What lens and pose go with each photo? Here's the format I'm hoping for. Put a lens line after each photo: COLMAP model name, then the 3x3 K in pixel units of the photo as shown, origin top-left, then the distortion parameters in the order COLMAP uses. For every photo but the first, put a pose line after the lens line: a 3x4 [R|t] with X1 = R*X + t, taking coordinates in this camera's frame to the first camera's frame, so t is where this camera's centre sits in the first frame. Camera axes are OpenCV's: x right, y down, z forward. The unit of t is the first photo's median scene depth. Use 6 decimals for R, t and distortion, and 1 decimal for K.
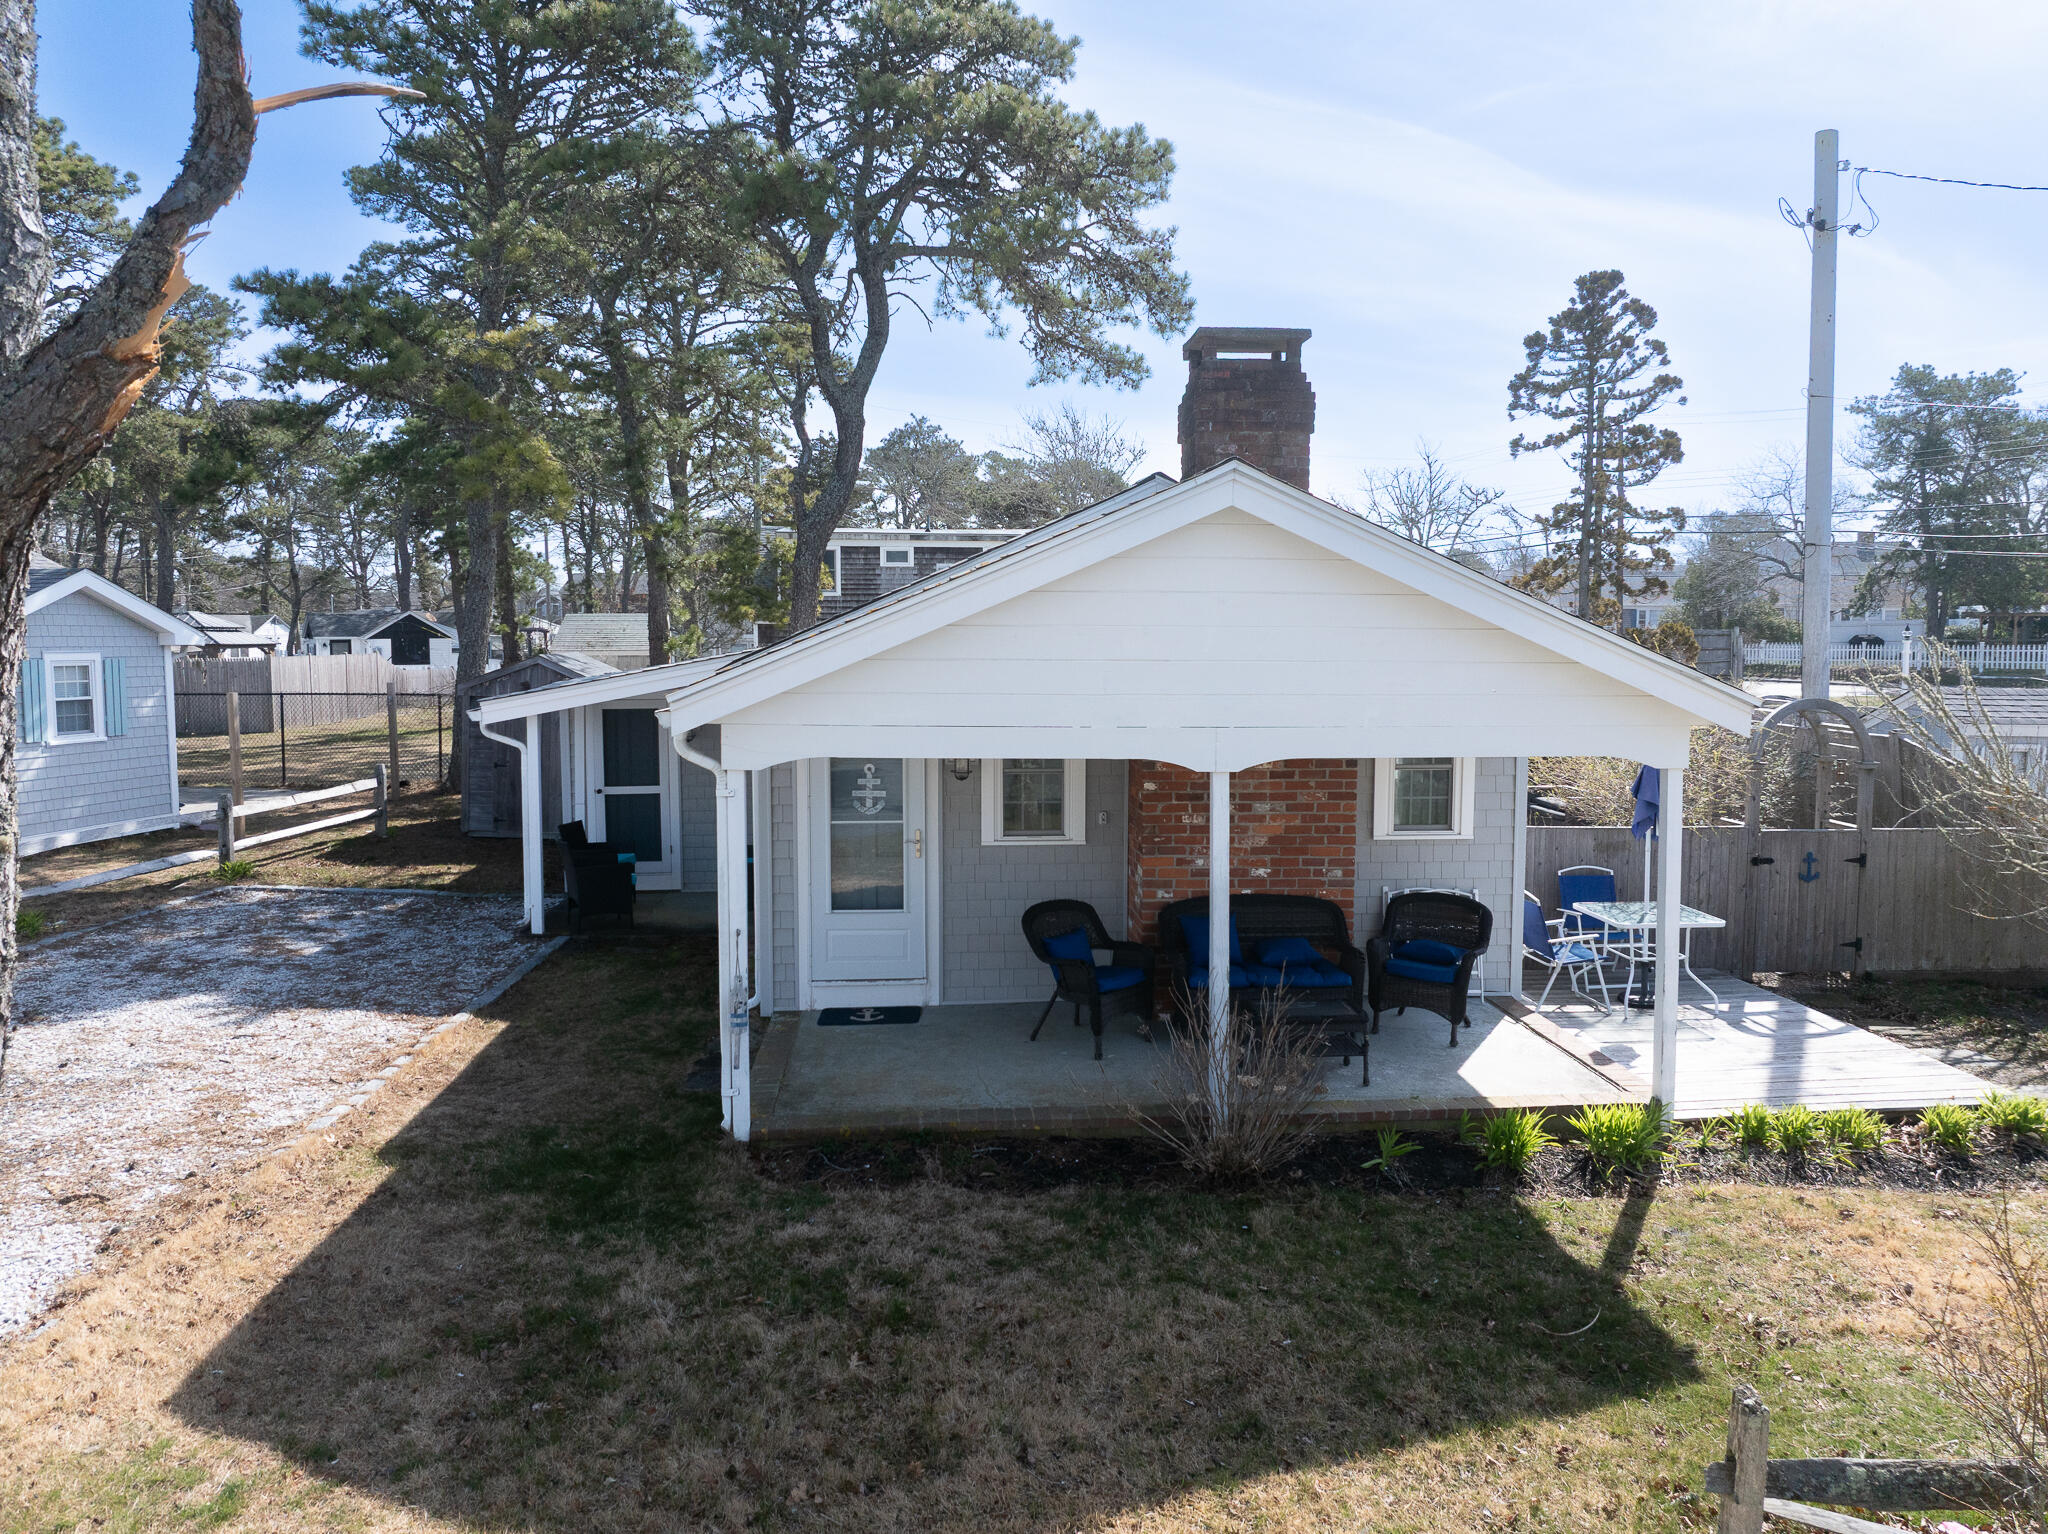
lens RADIAL K [[1450.4, 0, 1024.0], [0, 1450.4, 767.0], [0, 0, 1]] dist [-0.005466, -0.054400]
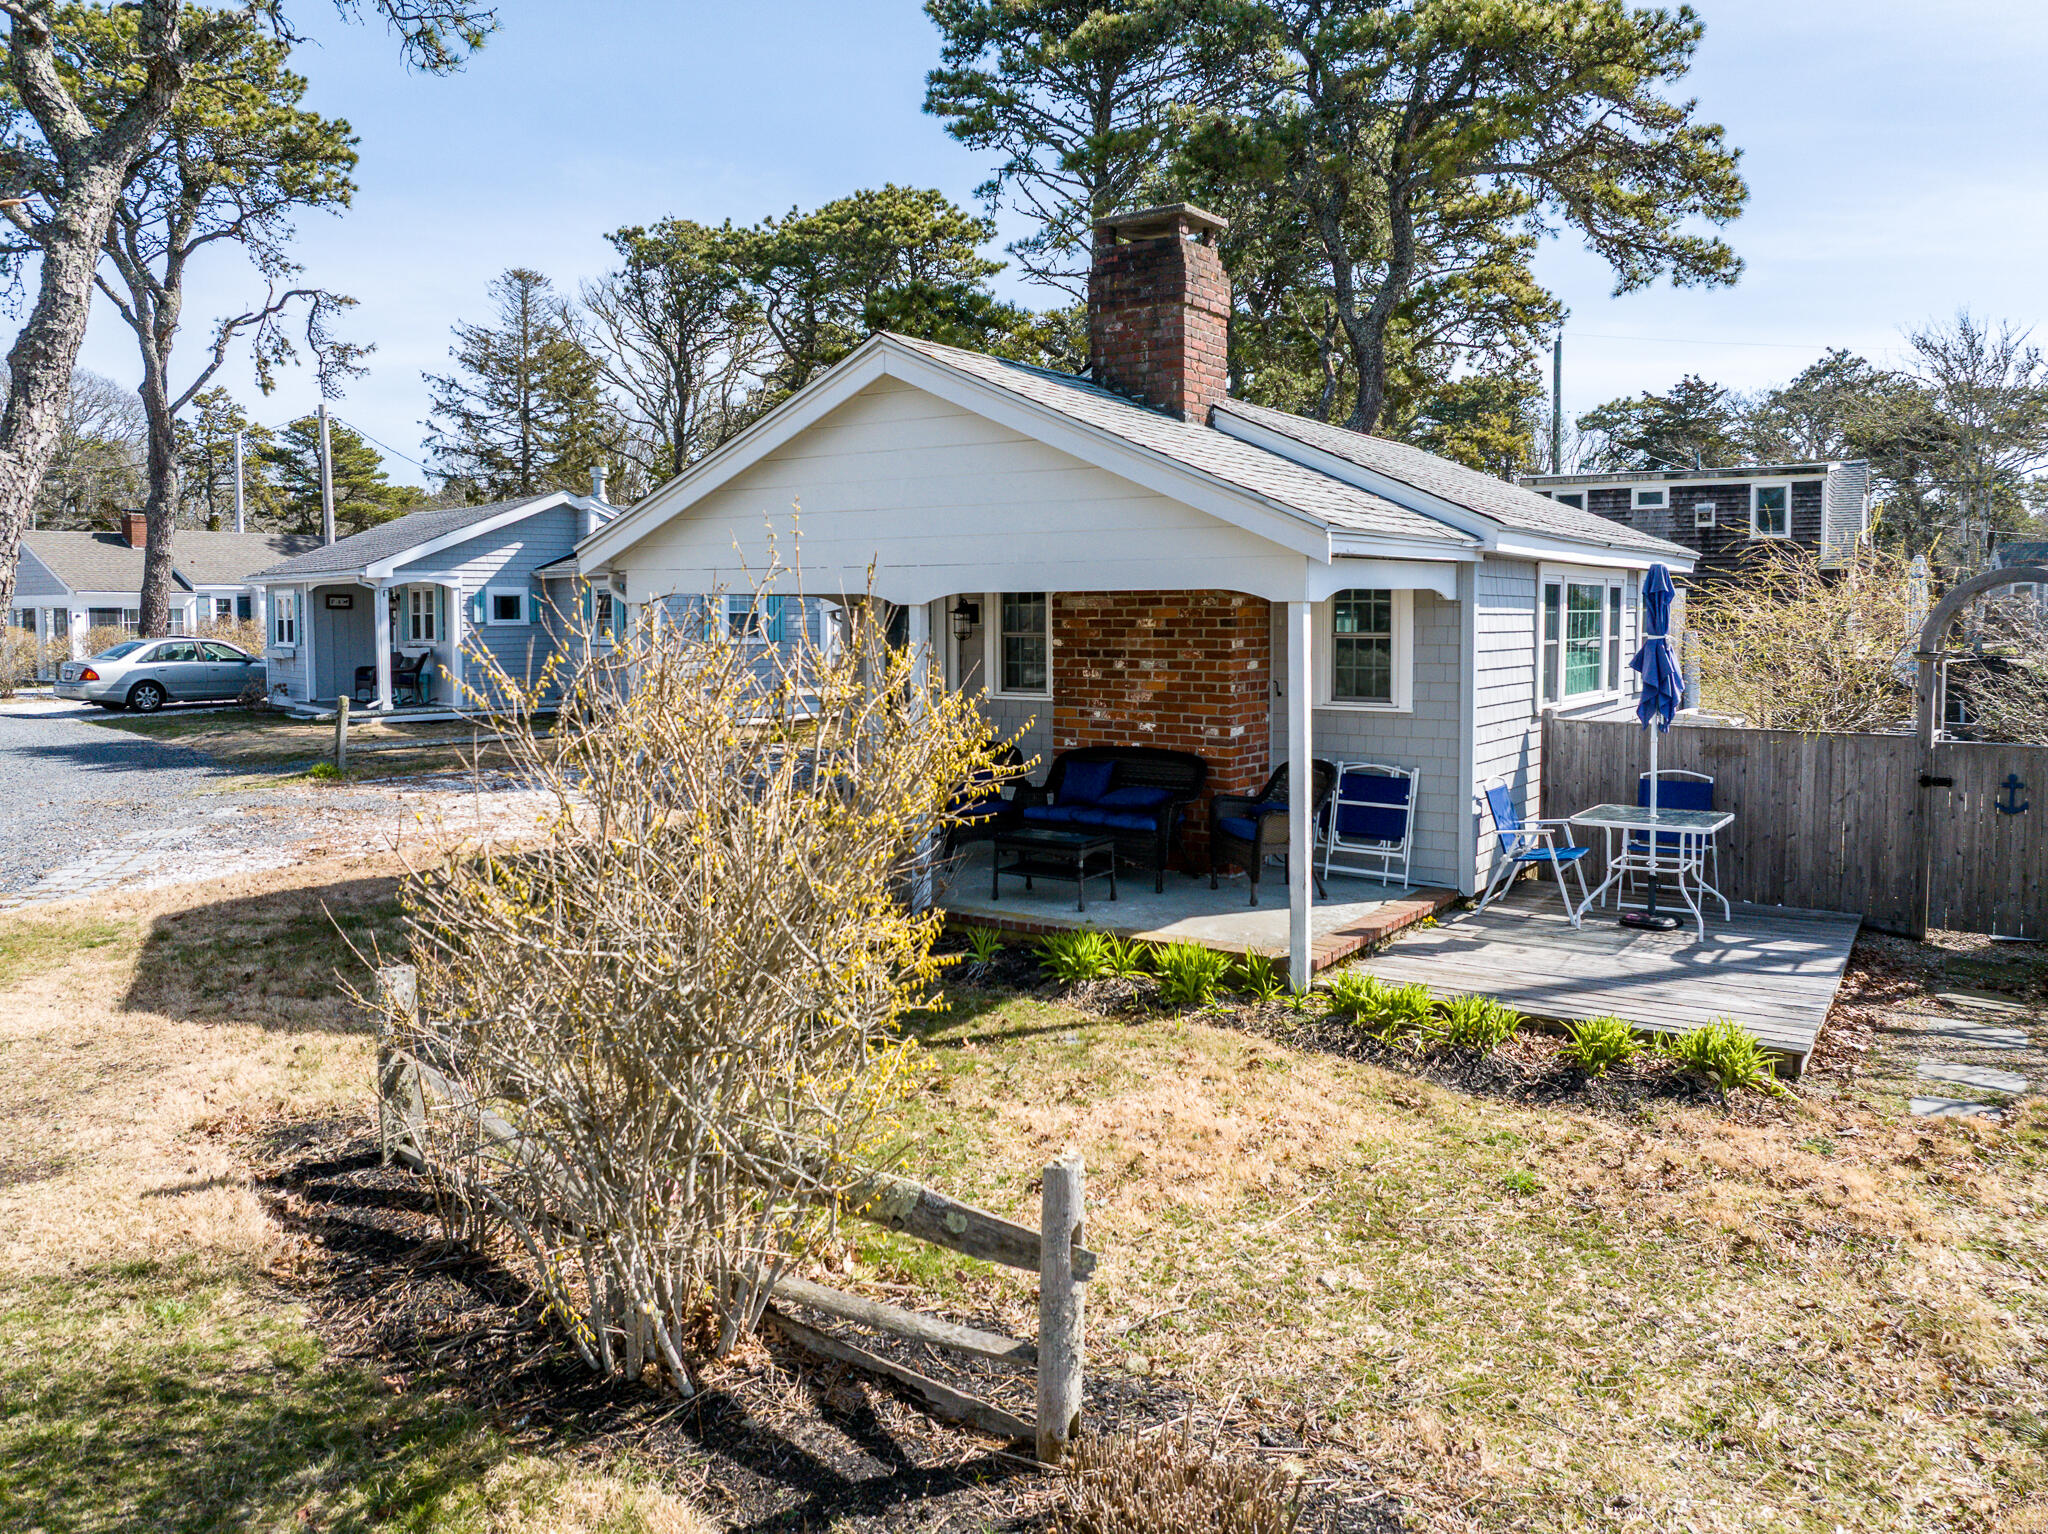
lens RADIAL K [[1450.7, 0, 1023.9], [0, 1450.7, 700.1], [0, 0, 1]] dist [-0.004630, -0.053535]
pose [[0.776846, 0.034784, -0.628729, 0.433299], [-0.054800, 0.998419, -0.012473, 0.041072], [0.627301, 0.044144, 0.777524, 0.073980]]
